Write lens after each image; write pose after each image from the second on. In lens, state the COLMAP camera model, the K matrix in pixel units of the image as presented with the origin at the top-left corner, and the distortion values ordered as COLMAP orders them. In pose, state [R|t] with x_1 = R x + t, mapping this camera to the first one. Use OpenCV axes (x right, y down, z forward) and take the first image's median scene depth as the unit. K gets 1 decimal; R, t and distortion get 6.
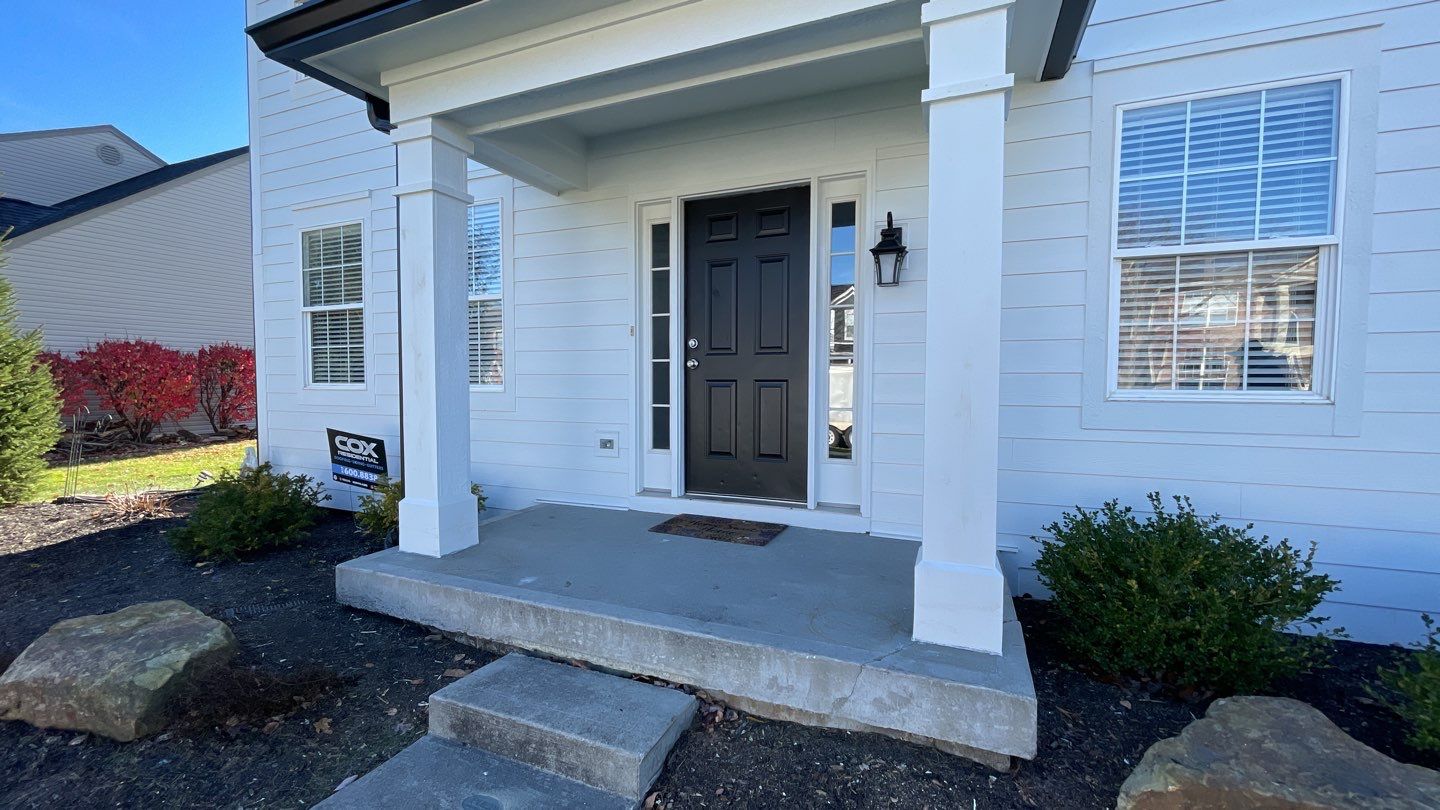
lens RADIAL K [[576.8, 0, 713.4], [0, 576.8, 405.4], [0, 0, 1]] dist [0.000025, 0.000063]
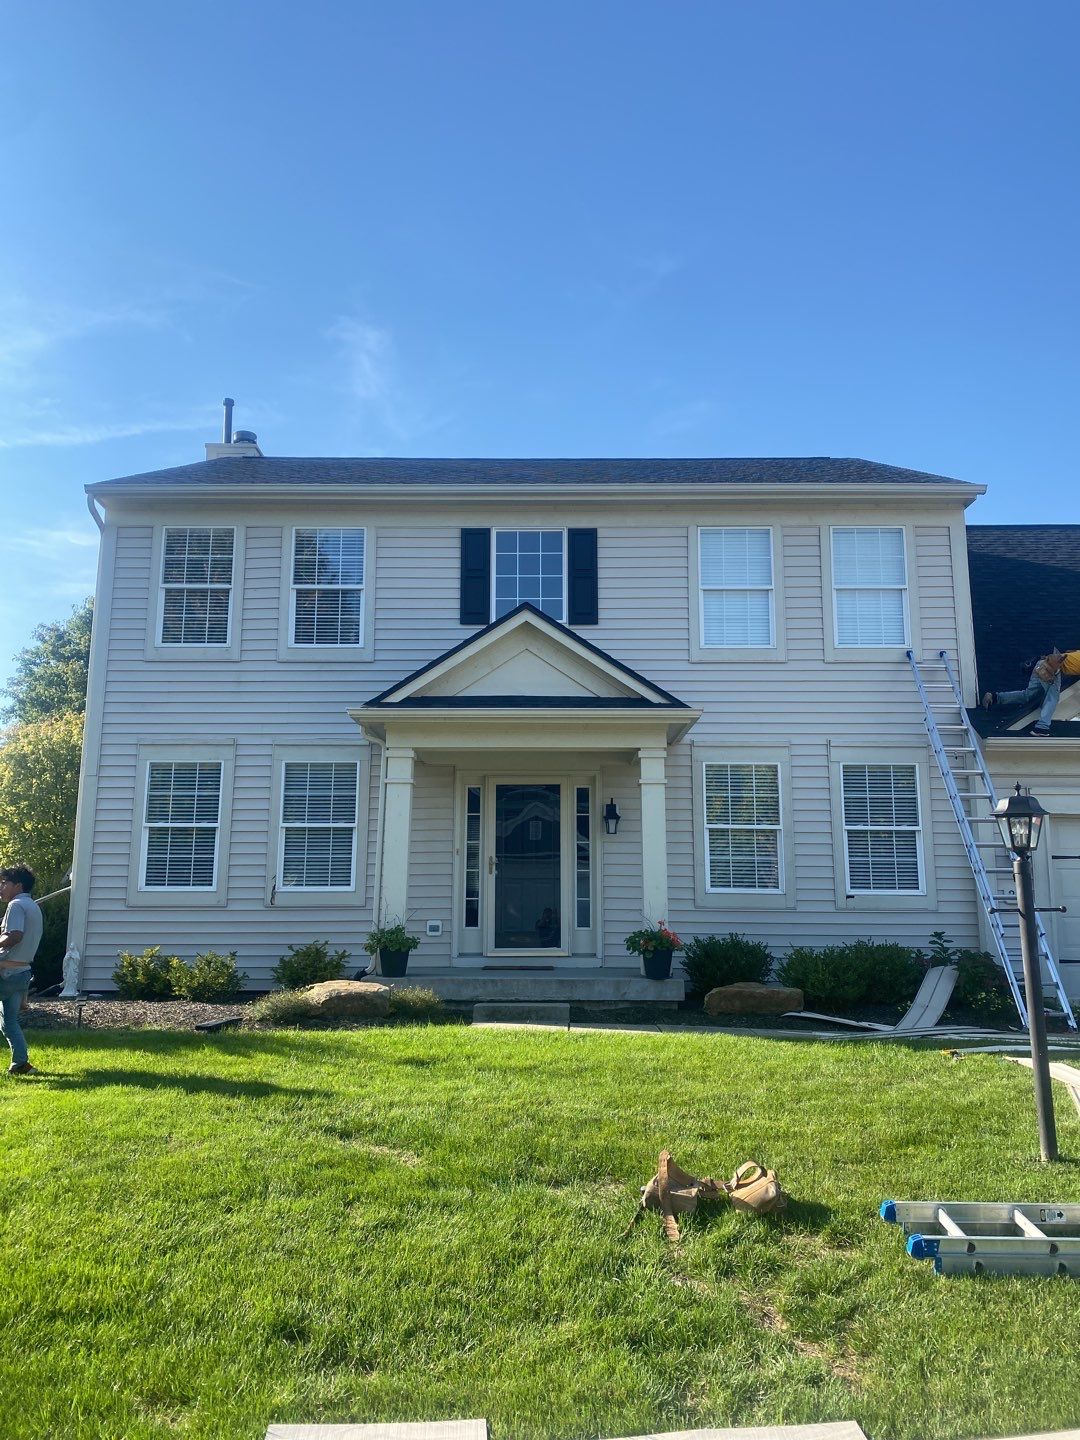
lens RADIAL K [[1033.2, 0, 540.0], [0, 1033.2, 720.0], [0, 0, 1]] dist [-0.000551, -0.000276]
pose [[0.928220, 0.059375, 0.367263, -0.934397], [0.019042, 0.978306, -0.206288, 0.103376], [-0.371544, 0.198474, 0.906953, -1.649406]]
